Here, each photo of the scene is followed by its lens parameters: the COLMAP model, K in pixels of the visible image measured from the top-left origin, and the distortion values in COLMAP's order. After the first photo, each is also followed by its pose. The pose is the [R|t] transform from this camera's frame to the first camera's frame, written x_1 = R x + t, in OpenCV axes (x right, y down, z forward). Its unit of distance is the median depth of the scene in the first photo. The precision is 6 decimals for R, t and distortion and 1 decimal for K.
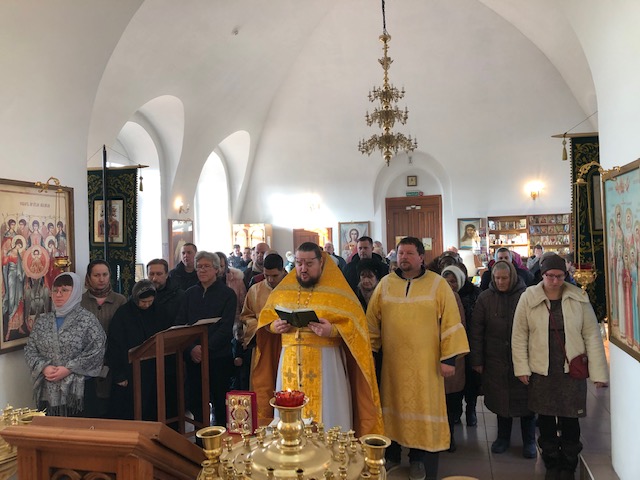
lens RADIAL K [[527.0, 0, 320.0], [0, 527.0, 240.0], [0, 0, 1]] dist [0.034988, -0.002370]
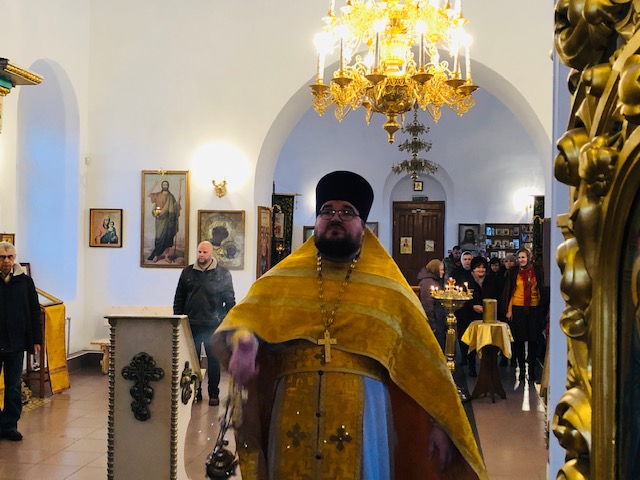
lens RADIAL K [[782.3, 0, 320.0], [0, 782.3, 240.0], [0, 0, 1]] dist [0.162737, -0.722570]
pose [[0.992894, 0.041044, 0.111697, -0.306060], [-0.041856, 0.999111, 0.004933, -0.004118], [-0.111395, -0.009574, 0.993730, -0.872614]]
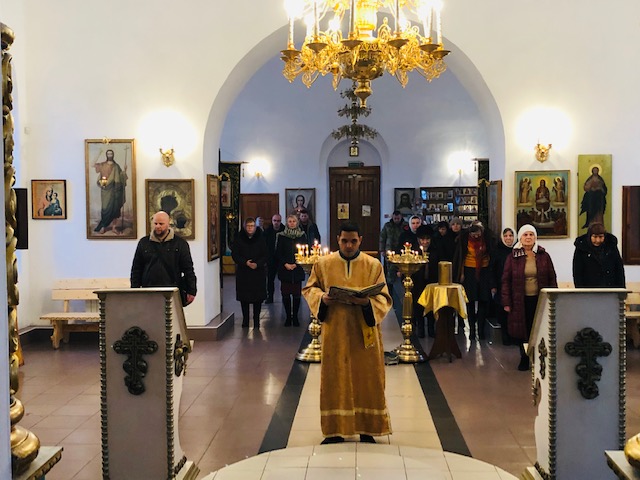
lens RADIAL K [[782.3, 0, 320.0], [0, 782.3, 240.0], [0, 0, 1]] dist [0.162737, -0.722570]
pose [[0.977611, 0.010574, 0.210154, -0.353441], [-0.020395, 0.998796, 0.044619, -0.003466], [-0.209429, -0.047906, 0.976650, -0.863979]]
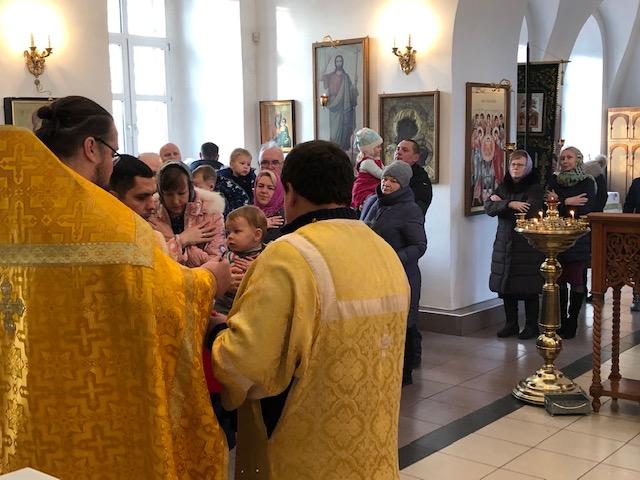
lens RADIAL K [[865.5, 0, 307.0], [0, 865.5, 240.2], [0, 0, 1]] dist [0.056367, -0.023149]
pose [[0.899228, 0.059529, -0.433412, -0.008182], [-0.003824, 0.991731, 0.128279, -0.001431], [0.437464, -0.113695, 0.892020, -0.485845]]
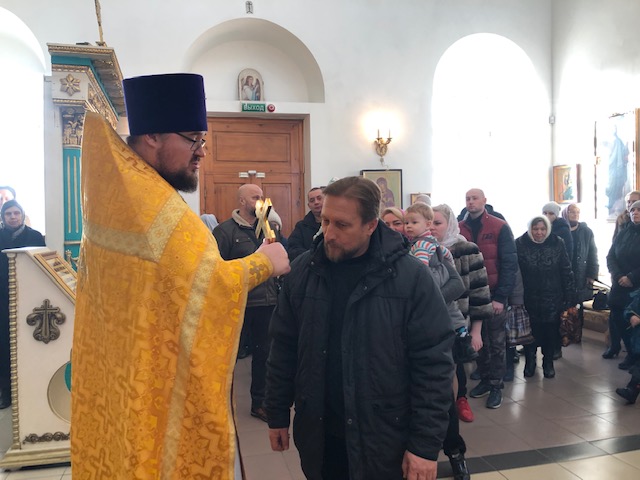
lens RADIAL K [[510.3, 0, 305.3], [0, 510.3, 239.8], [0, 0, 1]] dist [0.005153, -0.000330]
pose [[0.463714, 0.049895, -0.884579, 0.039134], [0.016278, 0.997765, 0.064812, 0.027420], [0.885836, -0.044454, 0.461865, -0.307082]]
